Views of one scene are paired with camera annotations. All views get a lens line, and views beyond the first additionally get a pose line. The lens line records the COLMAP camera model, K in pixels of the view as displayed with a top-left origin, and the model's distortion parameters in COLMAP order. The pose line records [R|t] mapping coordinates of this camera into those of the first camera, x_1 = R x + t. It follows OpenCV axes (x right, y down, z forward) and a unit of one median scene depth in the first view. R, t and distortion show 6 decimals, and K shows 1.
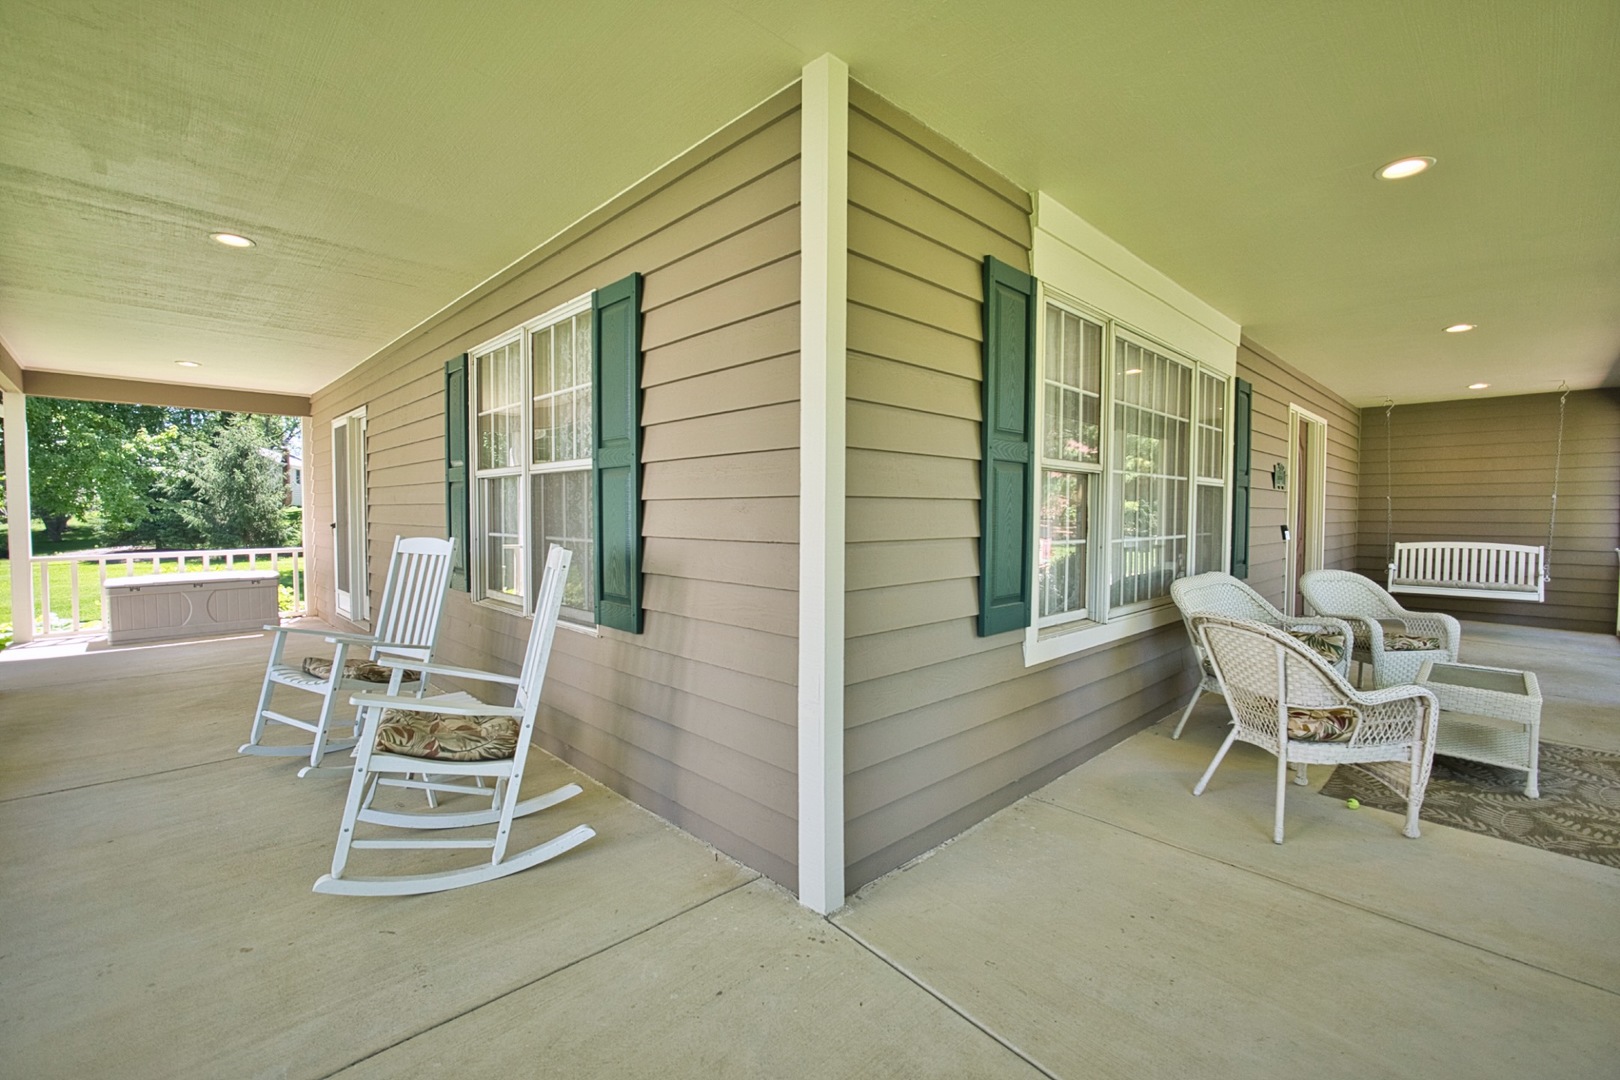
lens RADIAL K [[700.8, 0, 808.3], [0, 700.8, 539.2], [0, 0, 1]] dist [-0.022121, 0.005458]
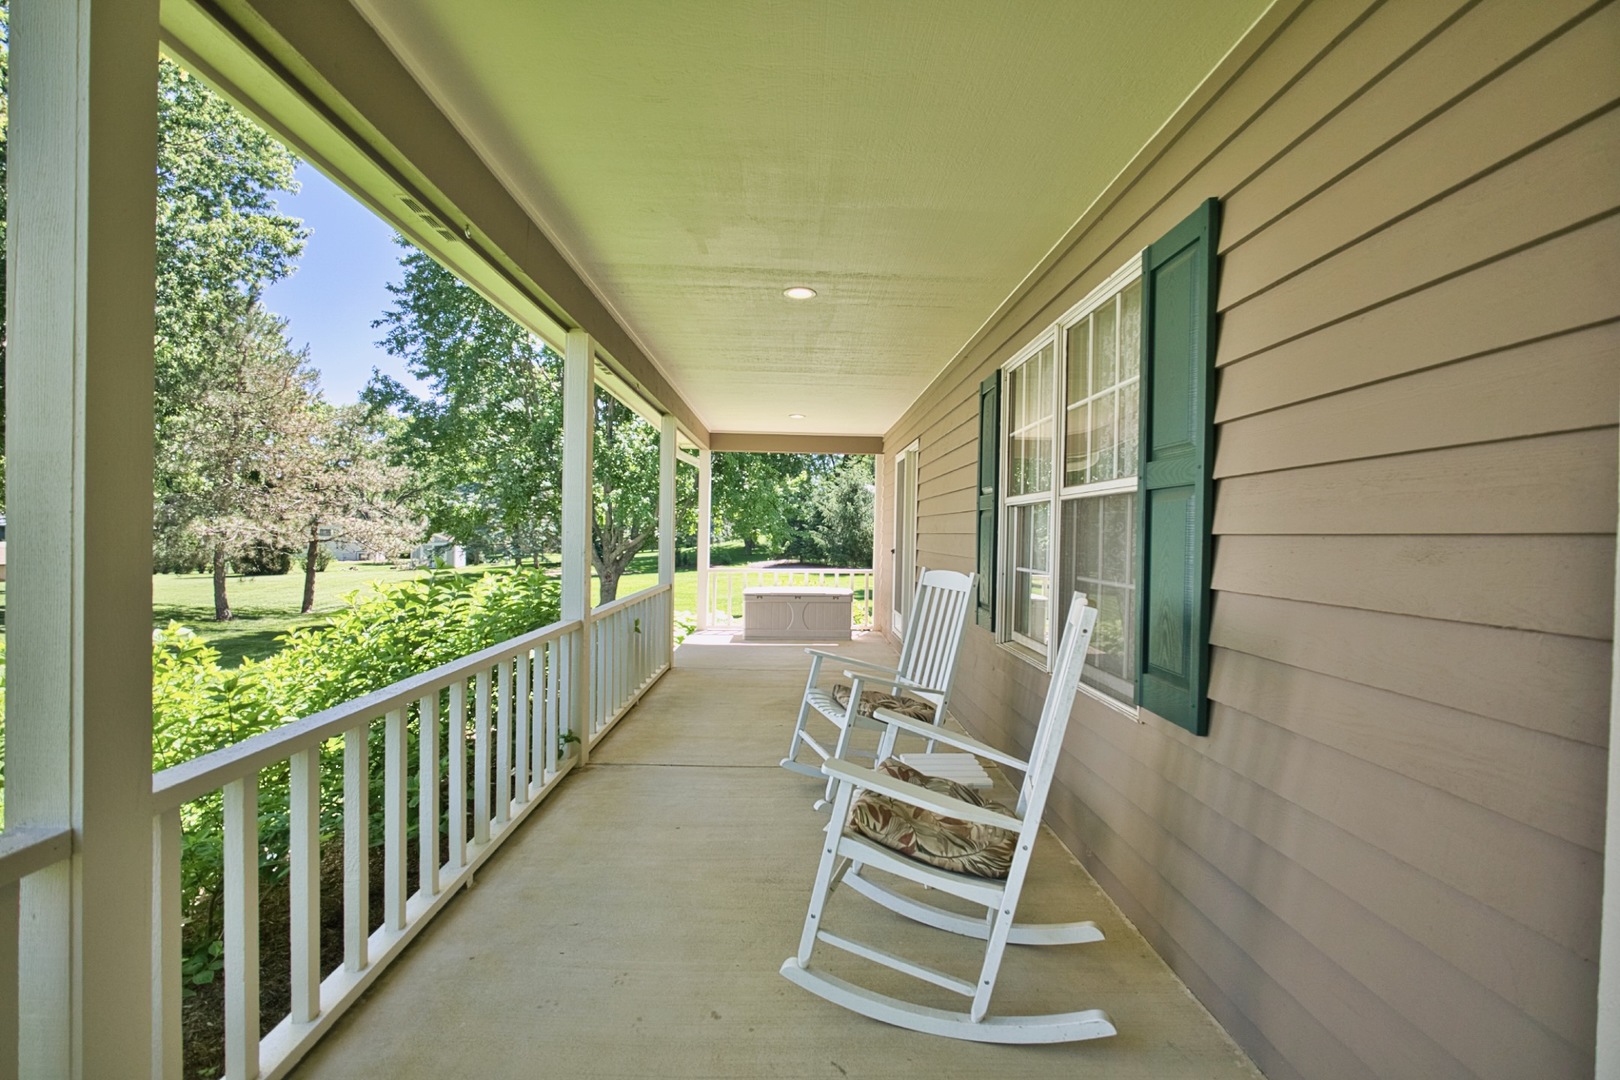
lens RADIAL K [[700.8, 0, 808.3], [0, 700.8, 539.2], [0, 0, 1]] dist [-0.022121, 0.005458]
pose [[0.728913, 0.016004, -0.684419, -0.059529], [-0.042964, 0.998825, -0.022401, -0.018634], [0.683257, 0.045734, 0.728745, 0.234960]]
